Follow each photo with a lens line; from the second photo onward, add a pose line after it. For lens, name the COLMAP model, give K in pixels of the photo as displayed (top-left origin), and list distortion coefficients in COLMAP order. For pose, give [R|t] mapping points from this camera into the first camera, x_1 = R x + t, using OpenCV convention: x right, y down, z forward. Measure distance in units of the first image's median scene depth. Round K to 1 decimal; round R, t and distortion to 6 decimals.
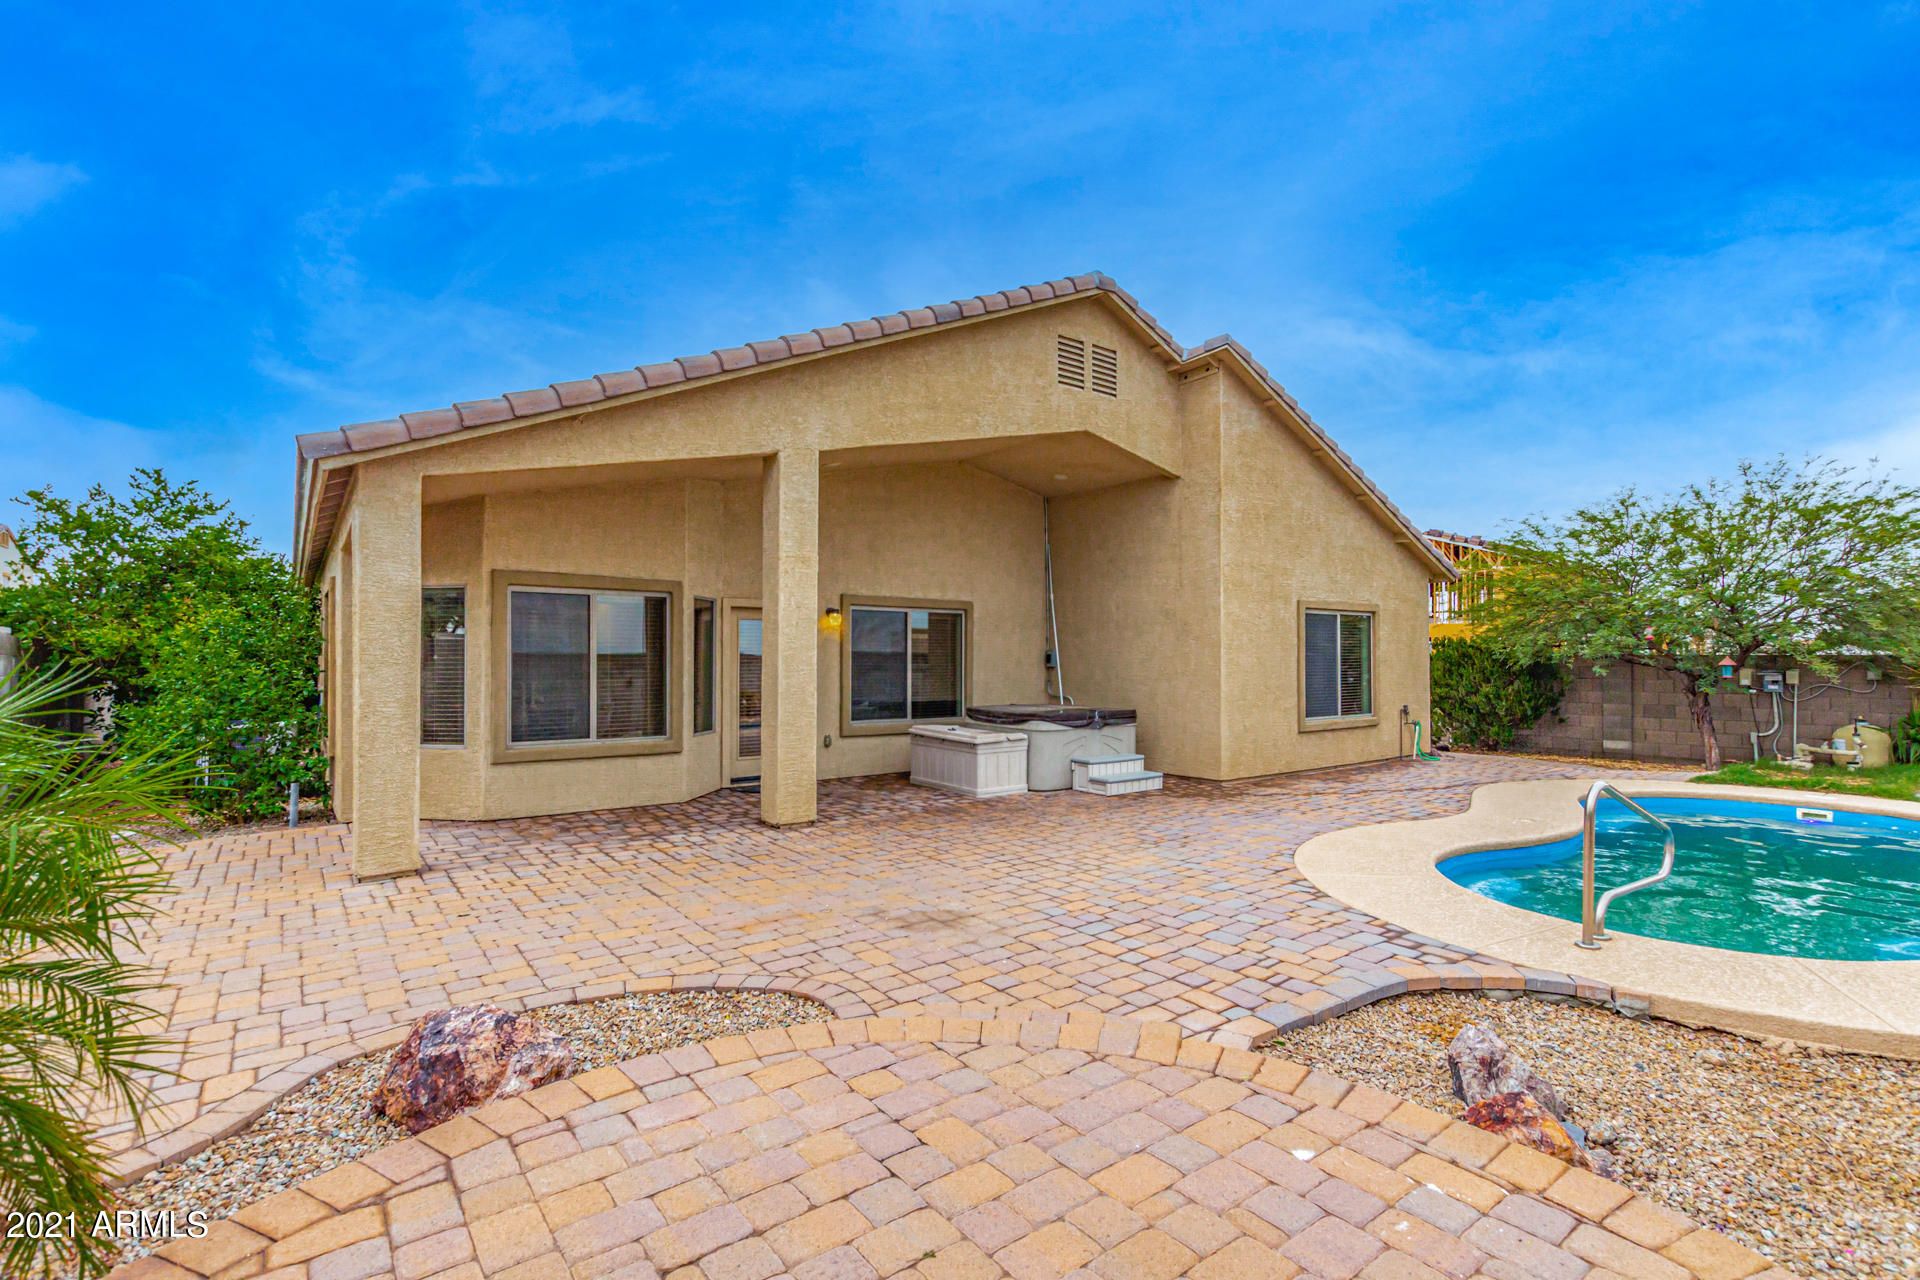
lens RADIAL K [[882.2, 0, 957.0], [0, 882.2, 652.2], [0, 0, 1]] dist [0.007554, -0.003599]
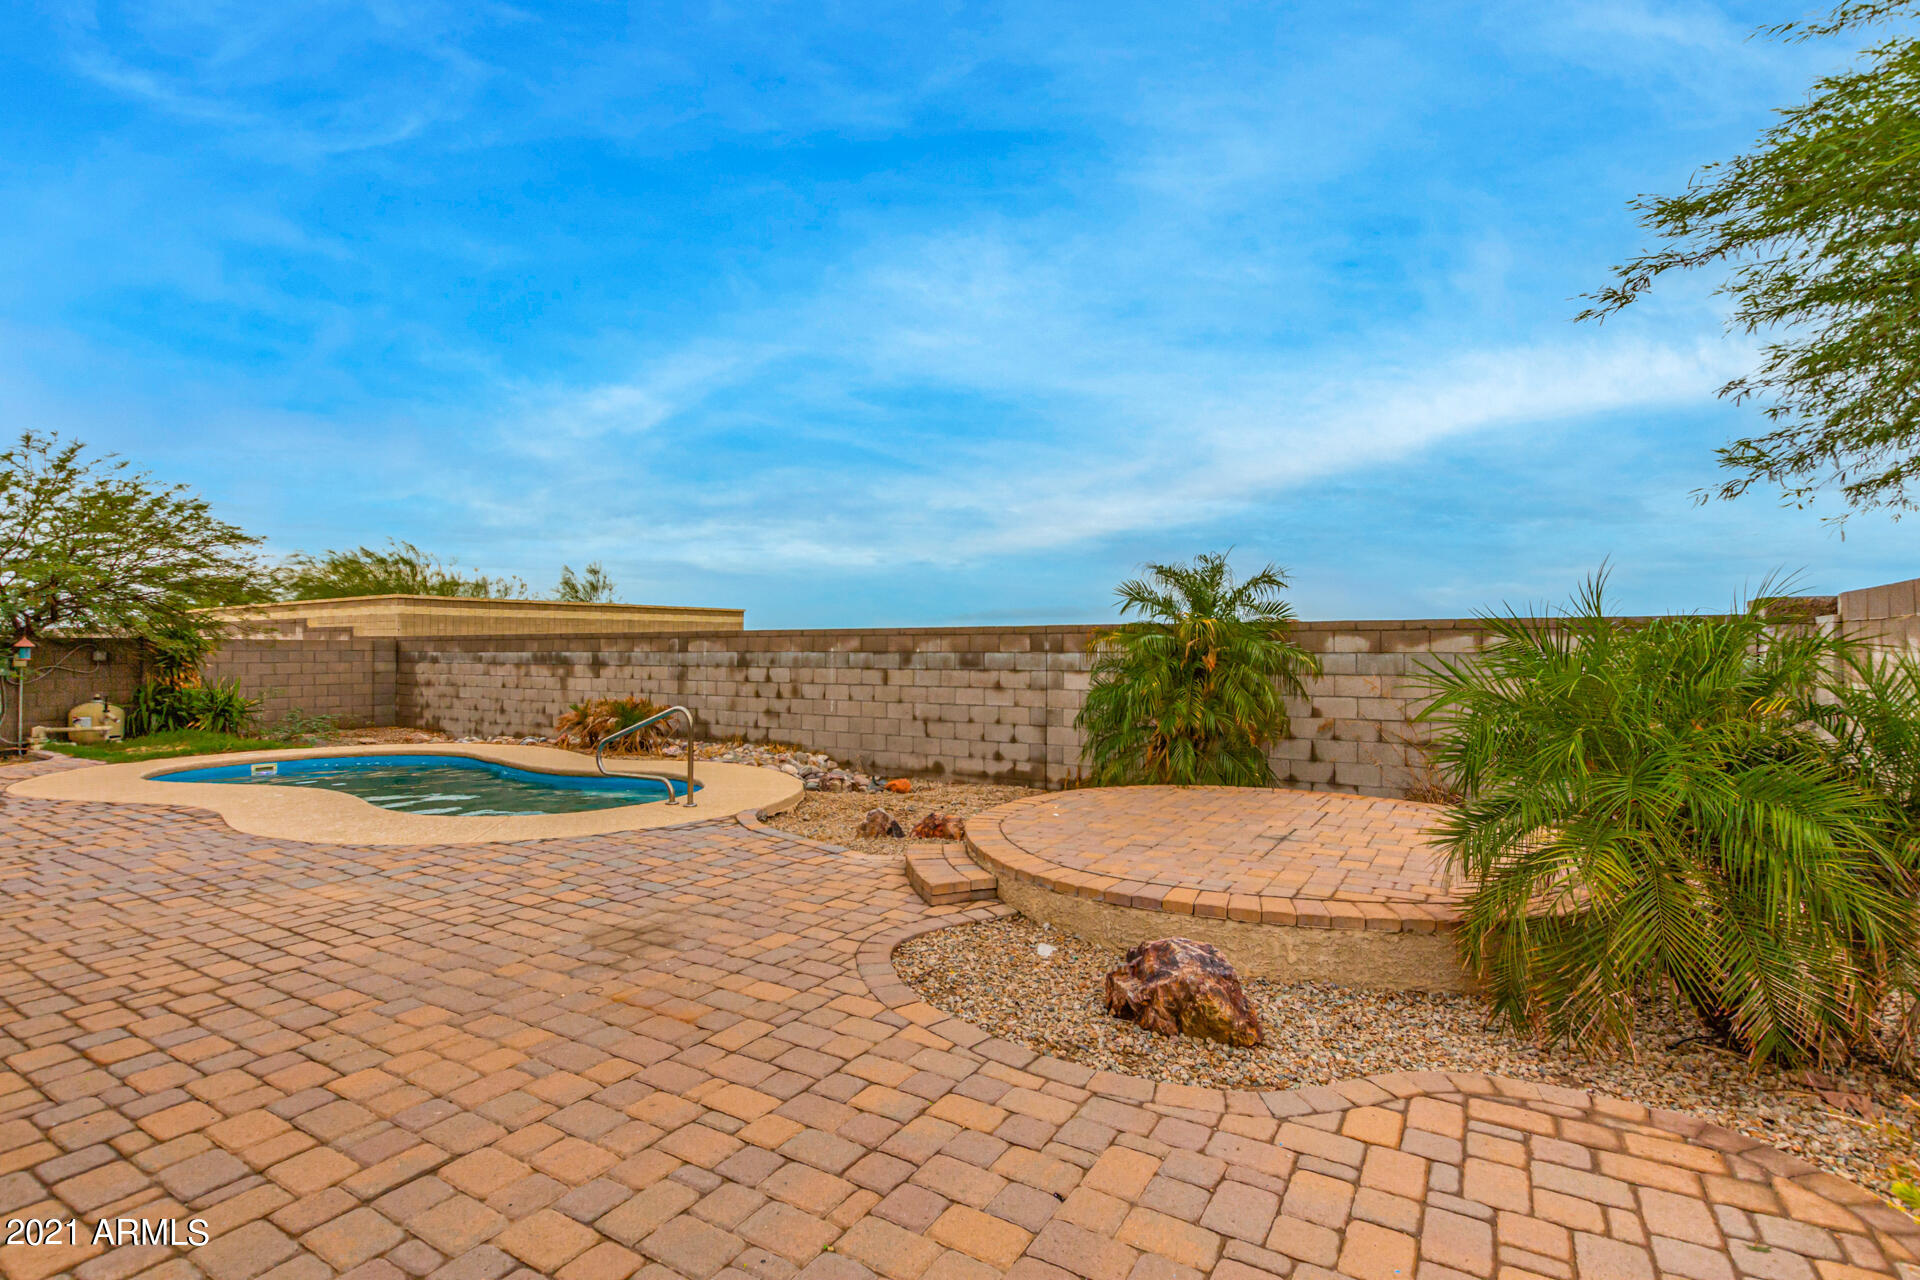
lens RADIAL K [[882.2, 0, 965.4], [0, 882.2, 646.9], [0, 0, 1]] dist [0.007554, -0.003599]
pose [[-0.365175, 0.005309, 0.930924, -0.934835], [-0.004473, 0.999962, -0.007457, 0.044984], [-0.930928, -0.006887, -0.365138, 1.065689]]
